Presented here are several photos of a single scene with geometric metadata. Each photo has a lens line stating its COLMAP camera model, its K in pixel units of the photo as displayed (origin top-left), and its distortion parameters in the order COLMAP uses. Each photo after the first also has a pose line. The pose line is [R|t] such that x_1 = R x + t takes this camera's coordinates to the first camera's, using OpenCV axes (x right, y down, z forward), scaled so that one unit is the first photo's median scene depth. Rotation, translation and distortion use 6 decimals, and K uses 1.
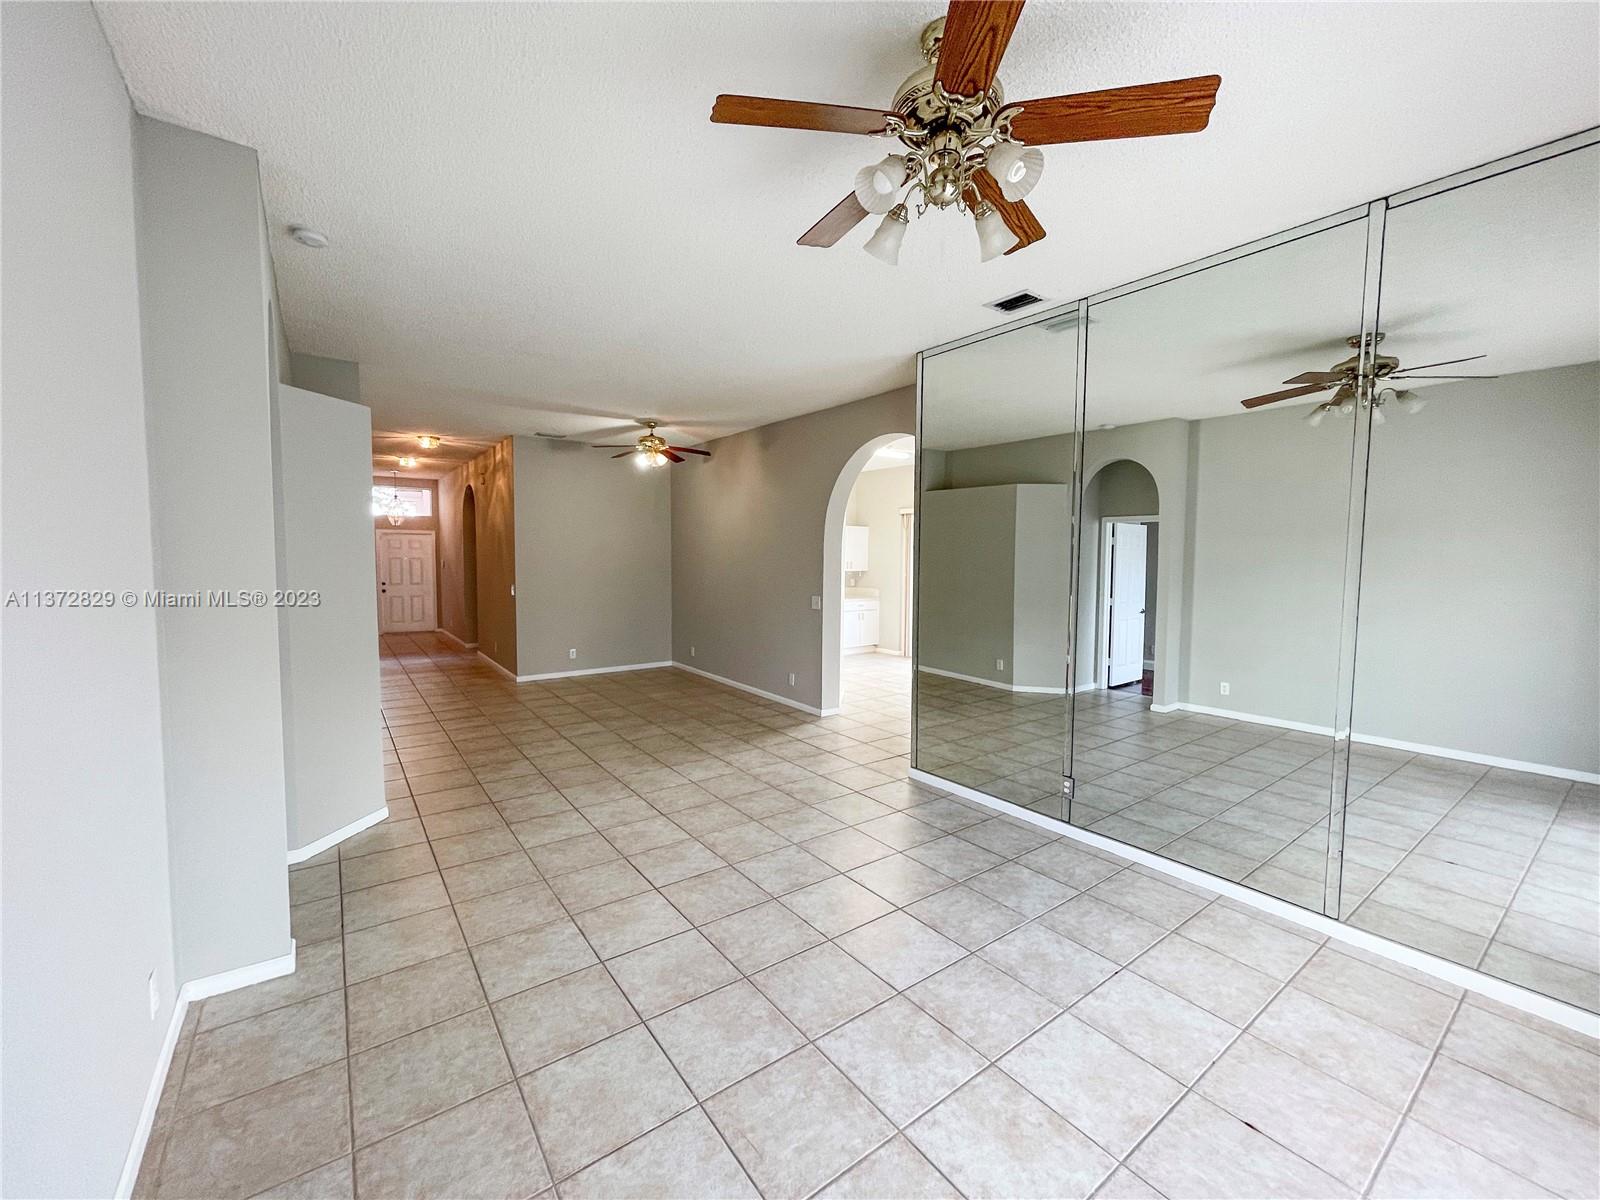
lens RADIAL K [[643.4, 0, 801.1], [0, 643.4, 596.8], [0, 0, 1]] dist [-0.010200, 0.006506]
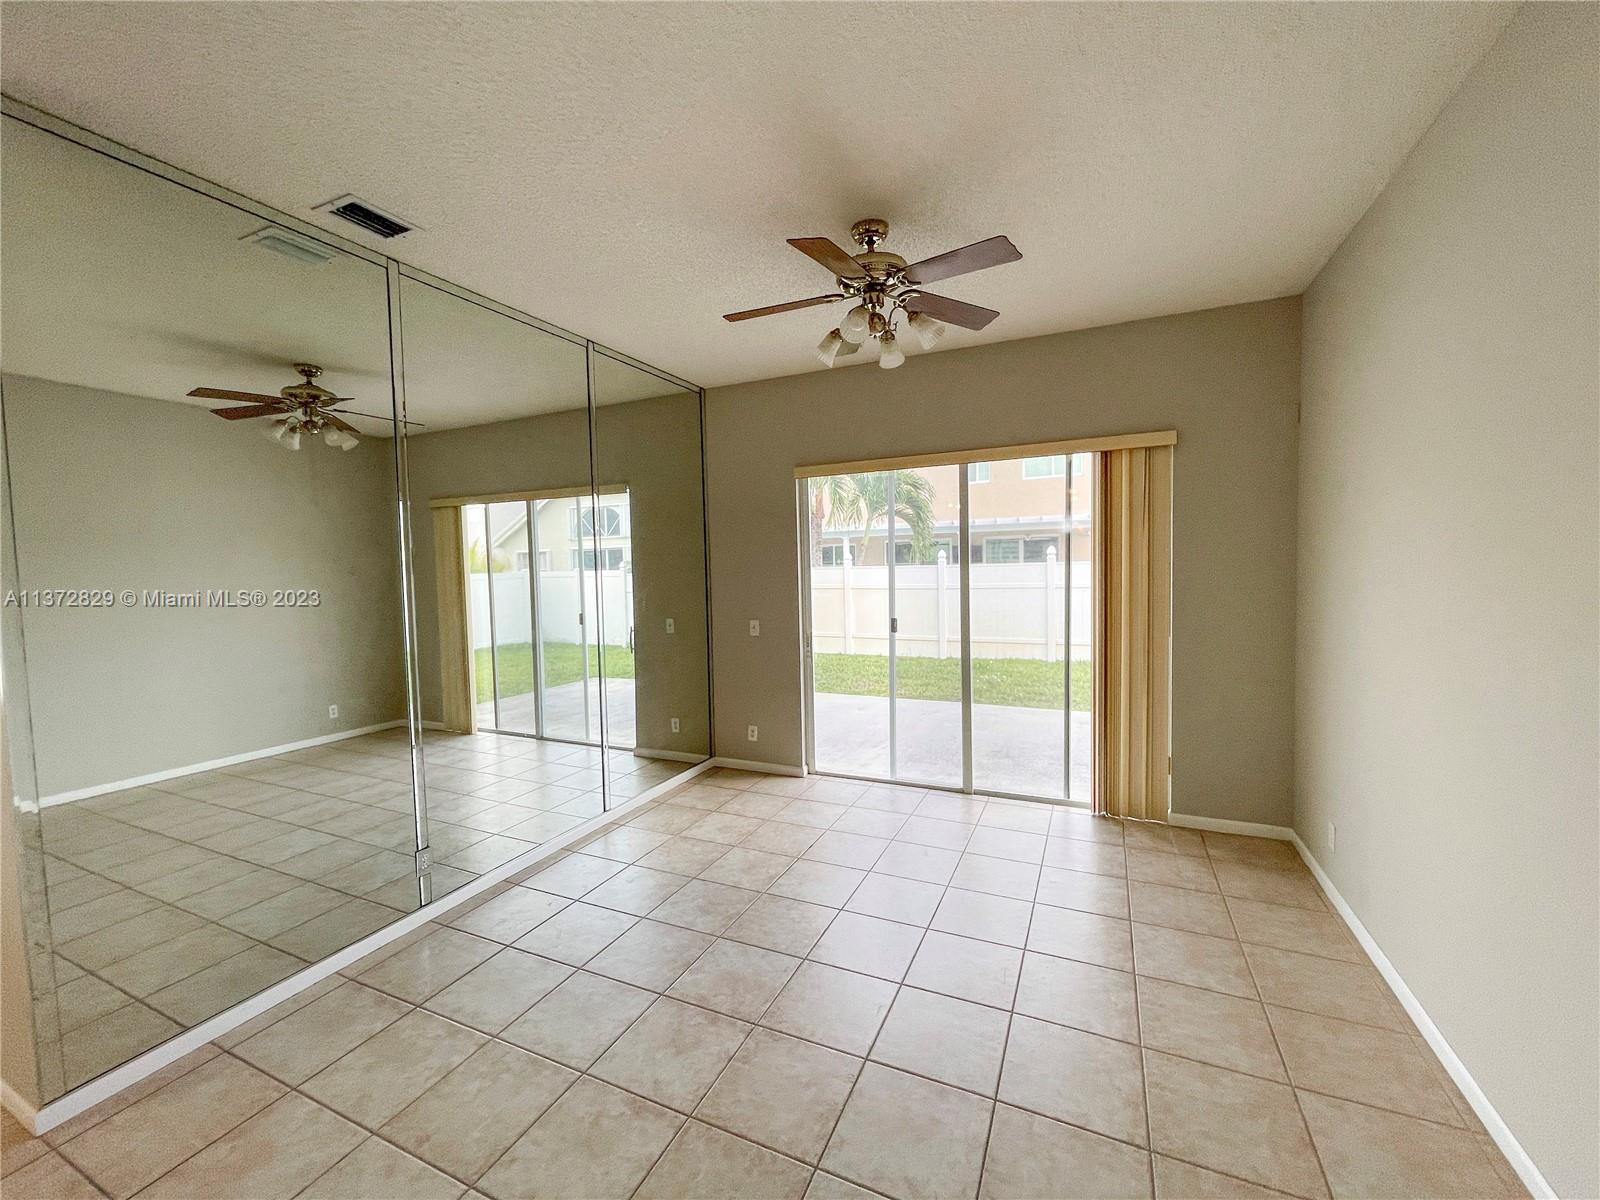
lens RADIAL K [[643.4, 0, 801.1], [0, 643.4, 596.8], [0, 0, 1]] dist [-0.010200, 0.006506]
pose [[-0.478925, -0.043419, 0.876781, -0.474869], [0.071827, 0.993489, 0.088432, -0.067694], [-0.874912, 0.105329, -0.472688, 0.869566]]
